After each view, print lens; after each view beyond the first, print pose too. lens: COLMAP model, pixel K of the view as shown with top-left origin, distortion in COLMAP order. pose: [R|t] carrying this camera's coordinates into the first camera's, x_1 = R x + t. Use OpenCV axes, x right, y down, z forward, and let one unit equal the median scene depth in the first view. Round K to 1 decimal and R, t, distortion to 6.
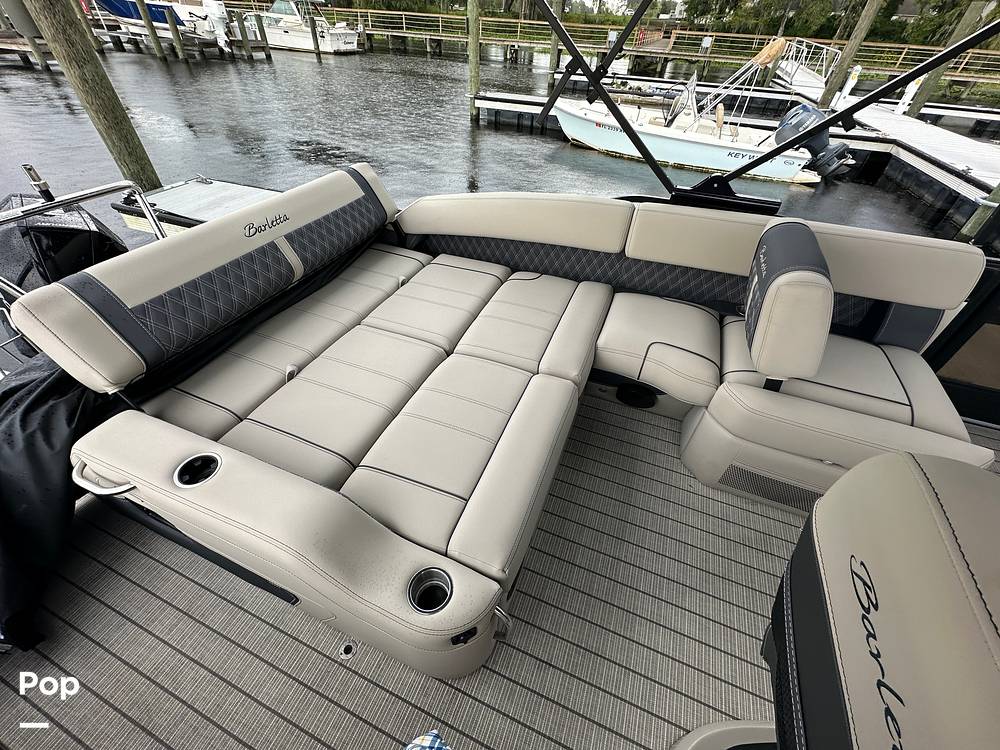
lens RADIAL K [[399.6, 0, 494.7], [0, 399.6, 381.9], [0, 0, 1]] dist [0.003904, 0.000945]
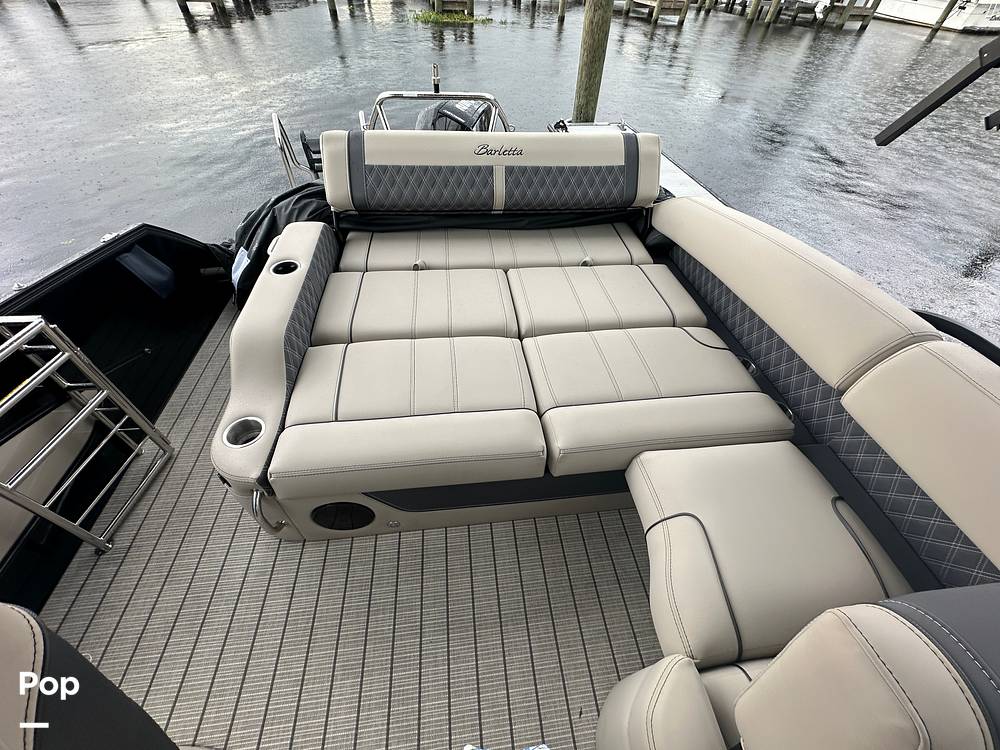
lens RADIAL K [[399.6, 0, 490.5], [0, 399.6, 372.2], [0, 0, 1]] dist [0.003904, 0.000945]
pose [[0.463648, 0.631583, -0.621396, 0.434904], [-0.611563, 0.735600, 0.291348, -0.221657], [0.641110, 0.244940, 0.727312, 0.292460]]
